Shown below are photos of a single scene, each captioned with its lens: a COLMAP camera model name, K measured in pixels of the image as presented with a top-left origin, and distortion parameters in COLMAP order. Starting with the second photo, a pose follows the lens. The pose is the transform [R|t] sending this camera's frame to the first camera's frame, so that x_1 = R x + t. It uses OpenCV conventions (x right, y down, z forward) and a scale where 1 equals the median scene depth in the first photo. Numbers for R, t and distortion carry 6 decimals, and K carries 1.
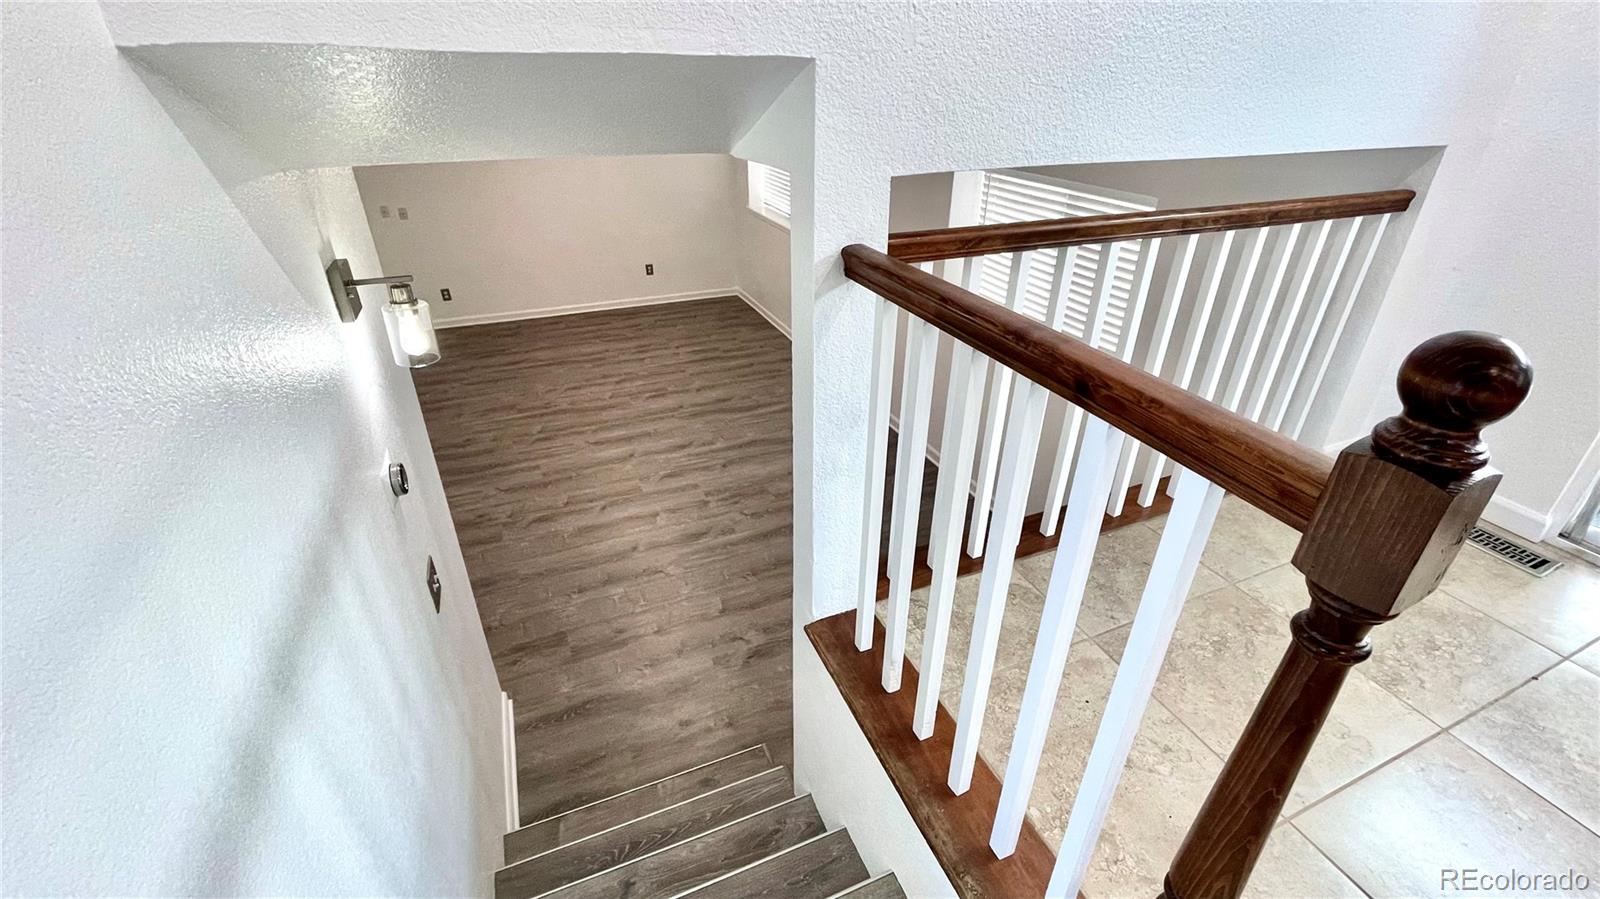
lens RADIAL K [[651.7, 0, 831.0], [0, 651.7, 435.5], [0, 0, 1]] dist [0.001879, 0.000810]
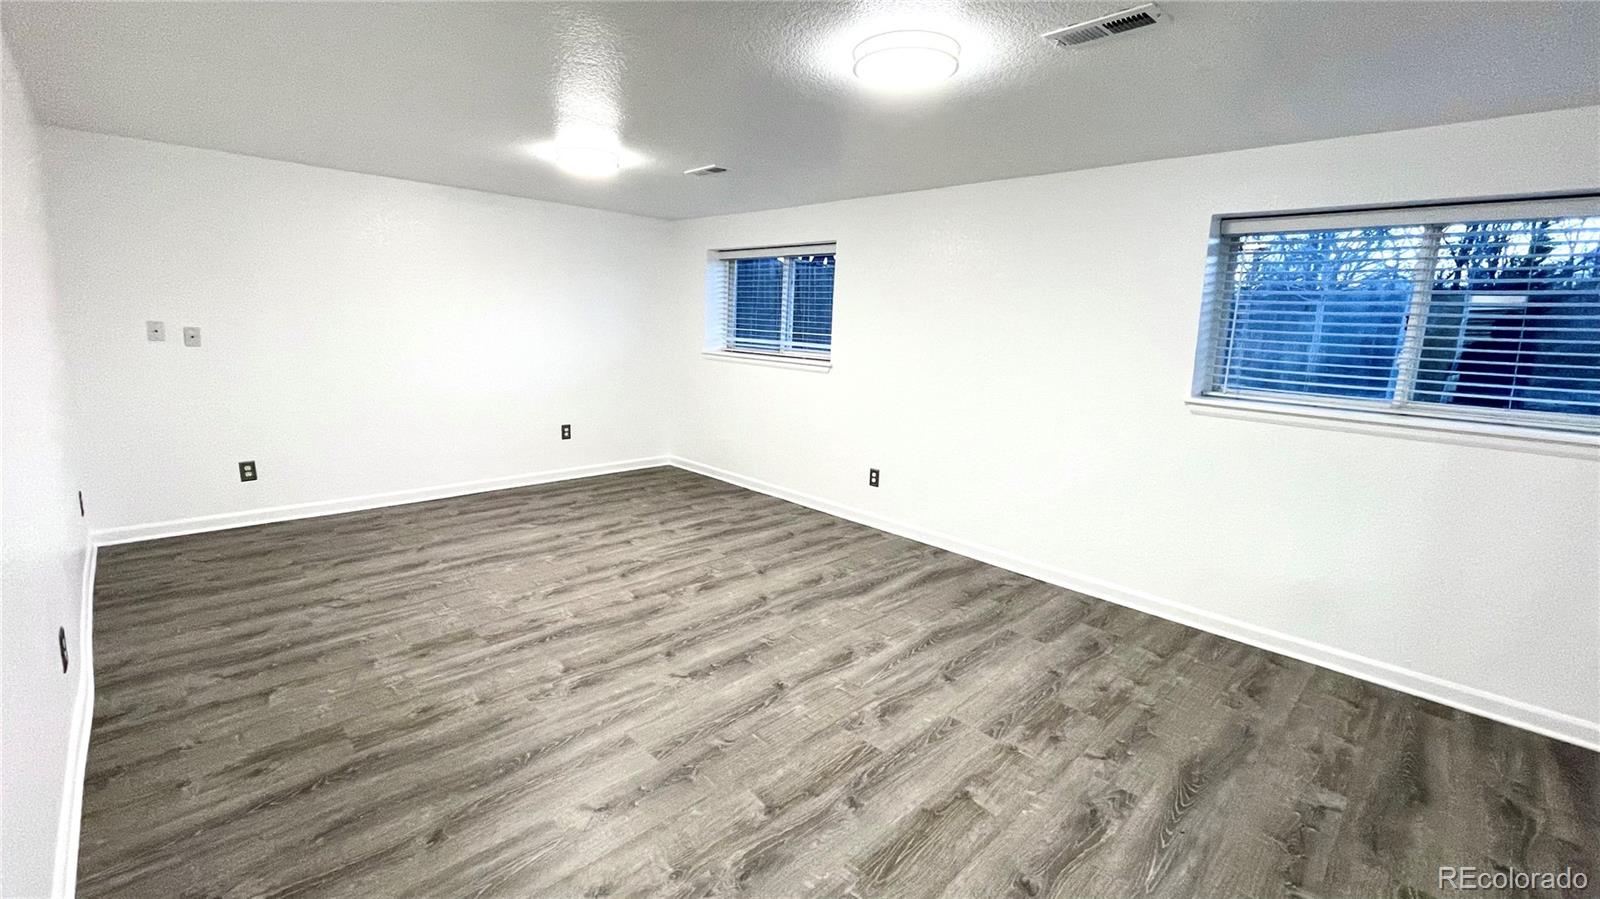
lens RADIAL K [[651.7, 0, 799.8], [0, 651.7, 451.1], [0, 0, 1]] dist [0.001879, 0.000810]
pose [[0.942445, -0.042582, 0.331640, -0.377166], [0.135077, 0.955805, -0.261135, -0.010252], [-0.305863, 0.290902, 0.906545, 0.360132]]
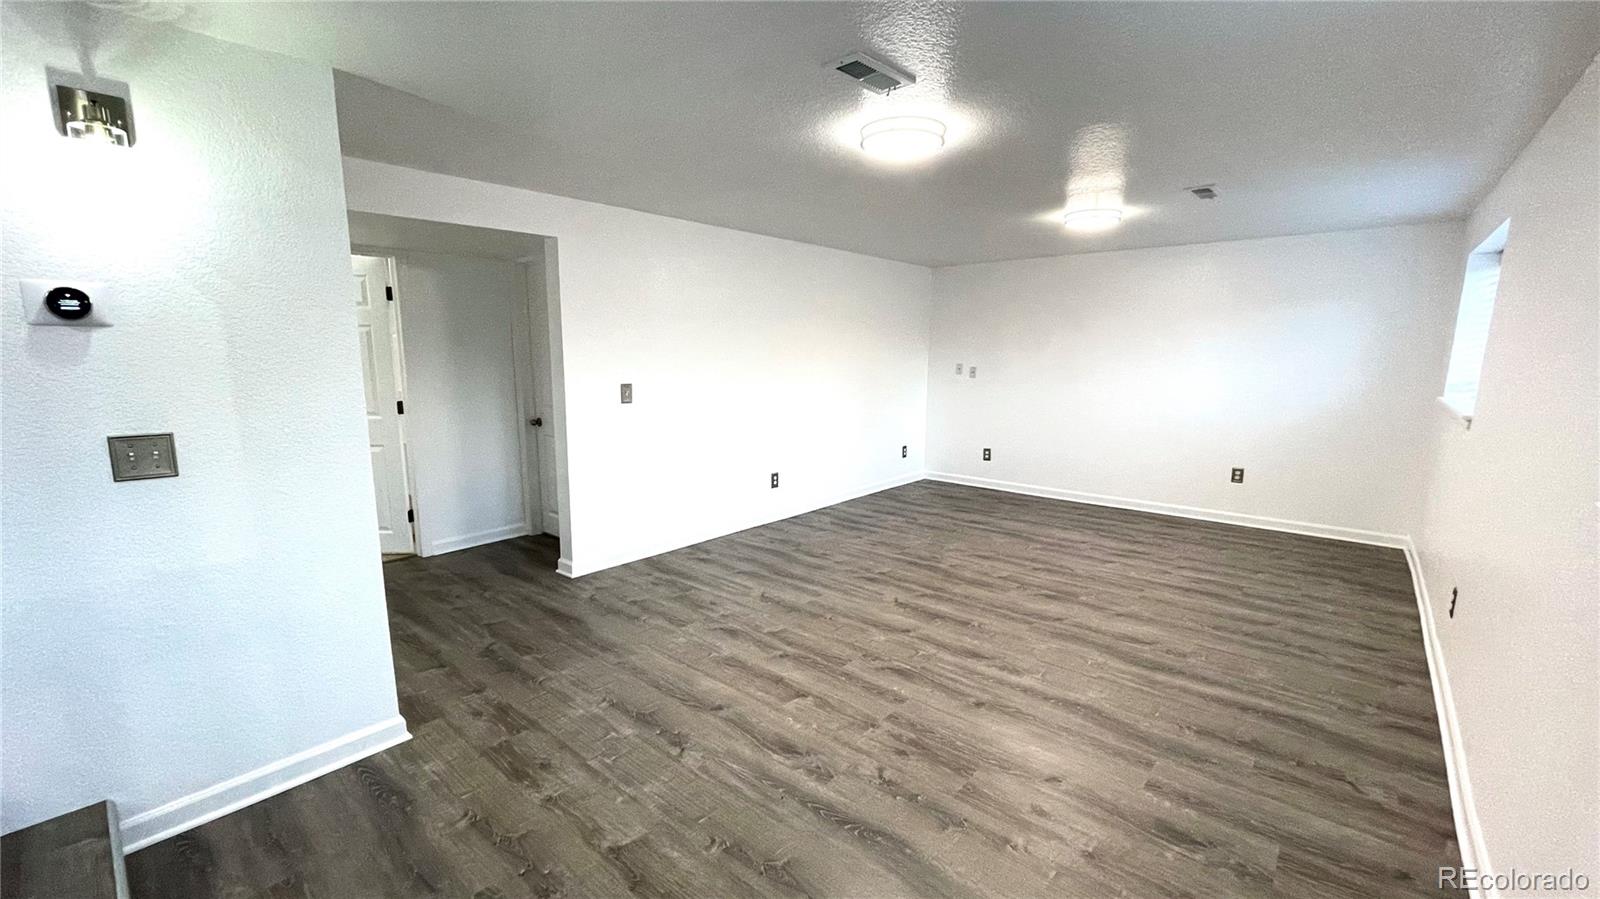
lens RADIAL K [[651.7, 0, 802.4], [0, 651.7, 450.7], [0, 0, 1]] dist [0.001879, 0.000810]
pose [[0.426291, 0.125567, -0.895829, 0.198399], [-0.427965, 0.900472, -0.077435, -0.033285], [0.796945, 0.416393, 0.437601, 0.428591]]
